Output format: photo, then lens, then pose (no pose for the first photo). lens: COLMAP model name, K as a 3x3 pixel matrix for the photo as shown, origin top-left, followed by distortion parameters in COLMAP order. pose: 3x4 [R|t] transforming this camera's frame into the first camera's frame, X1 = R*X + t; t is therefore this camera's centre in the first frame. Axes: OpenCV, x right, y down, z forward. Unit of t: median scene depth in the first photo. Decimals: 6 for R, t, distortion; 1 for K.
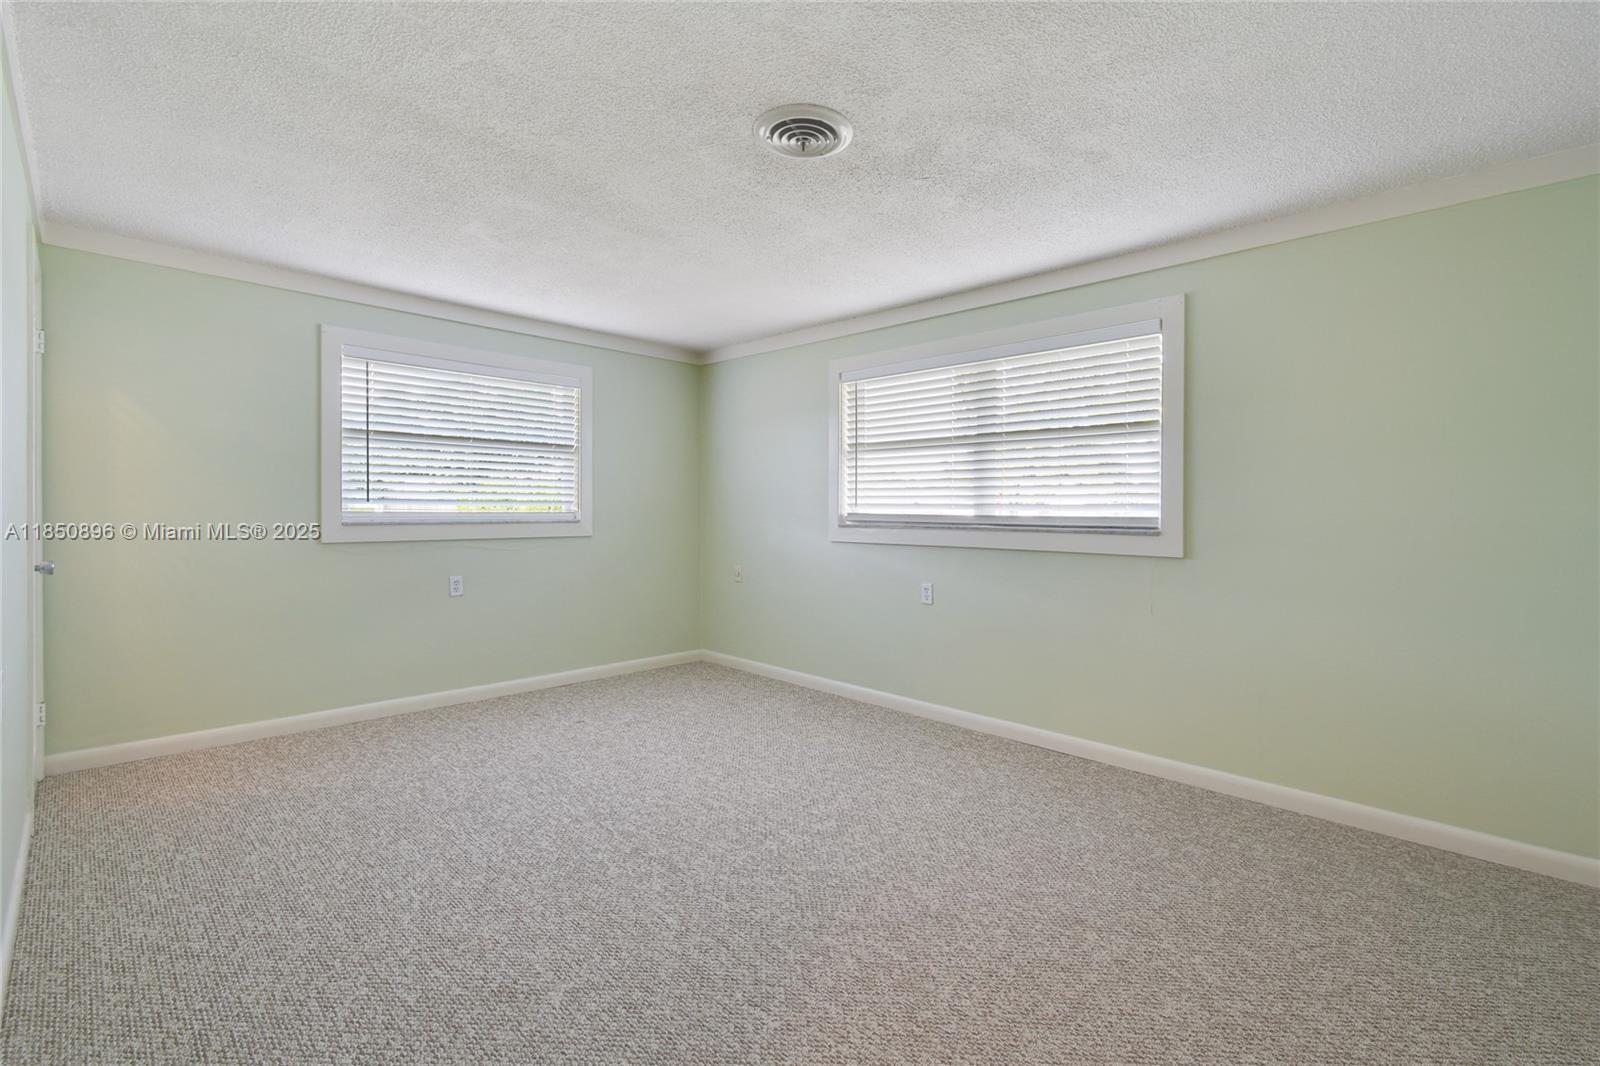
lens RADIAL K [[705.3, 0, 797.9], [0, 705.3, 531.8], [0, 0, 1]] dist [0.001071, 0.000611]
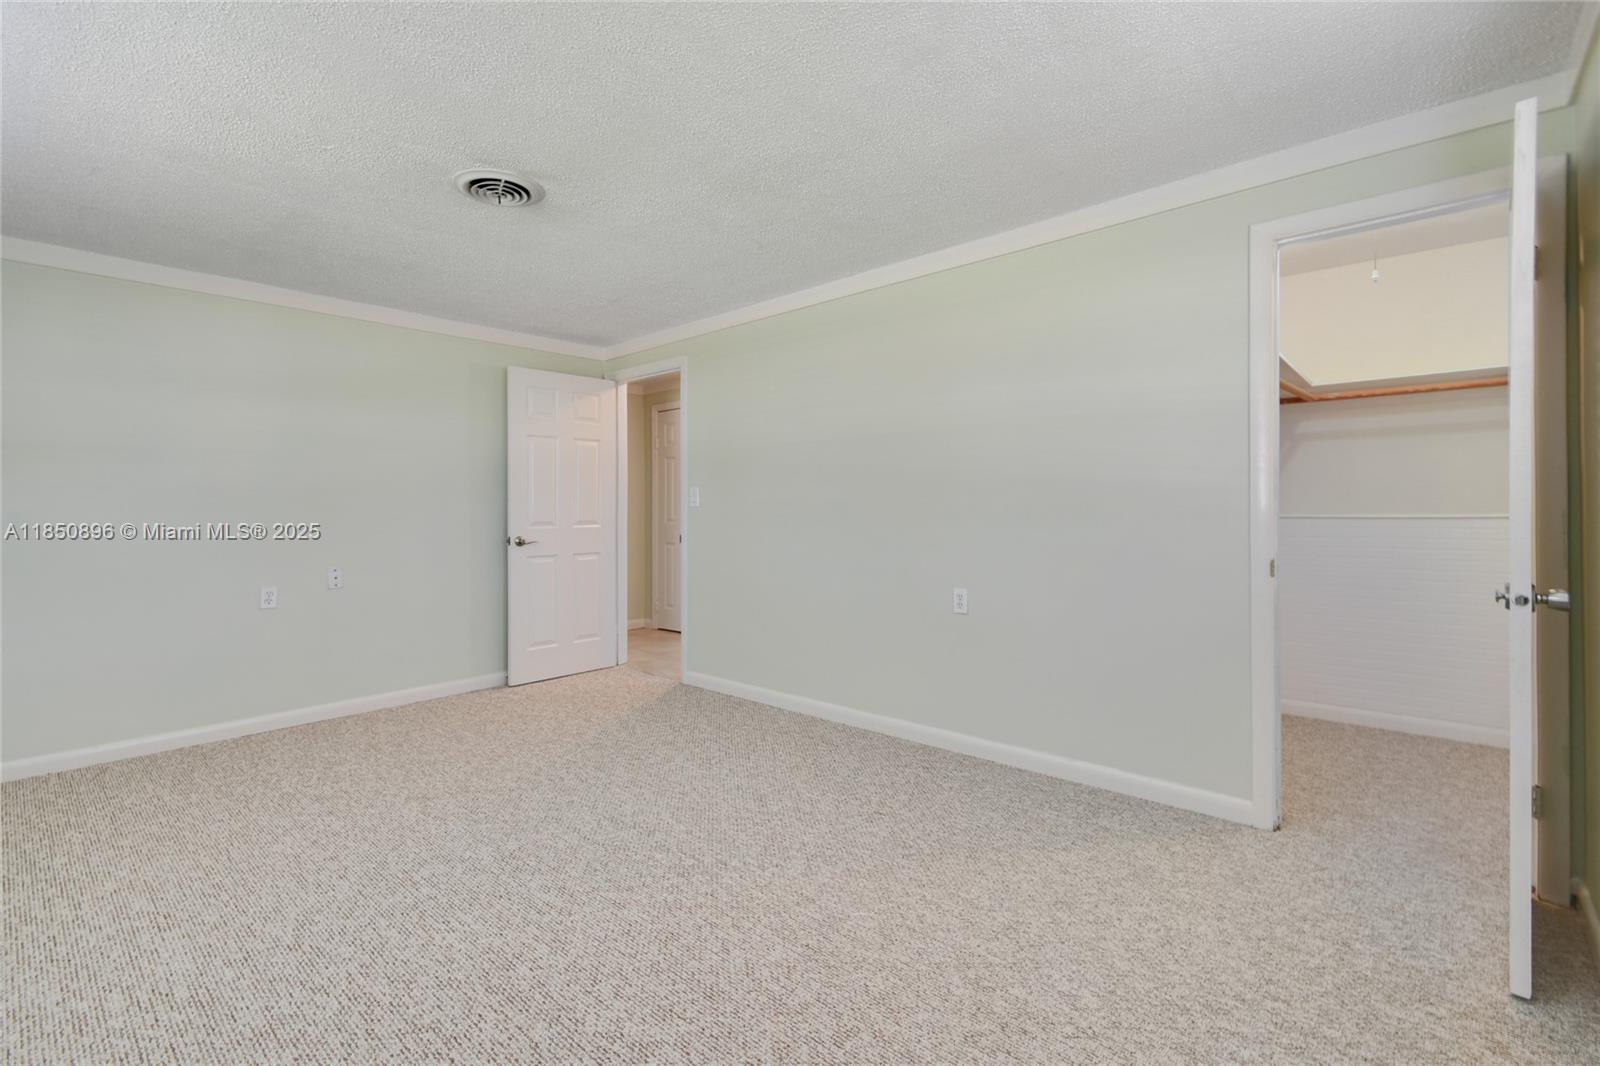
lens RADIAL K [[705.3, 0, 797.9], [0, 705.3, 531.8], [0, 0, 1]] dist [0.001071, 0.000611]
pose [[-0.998040, 0.001522, -0.062568, -0.350890], [-0.002468, 0.997970, 0.063644, -0.052003], [0.062538, 0.063674, -0.996009, 1.848168]]
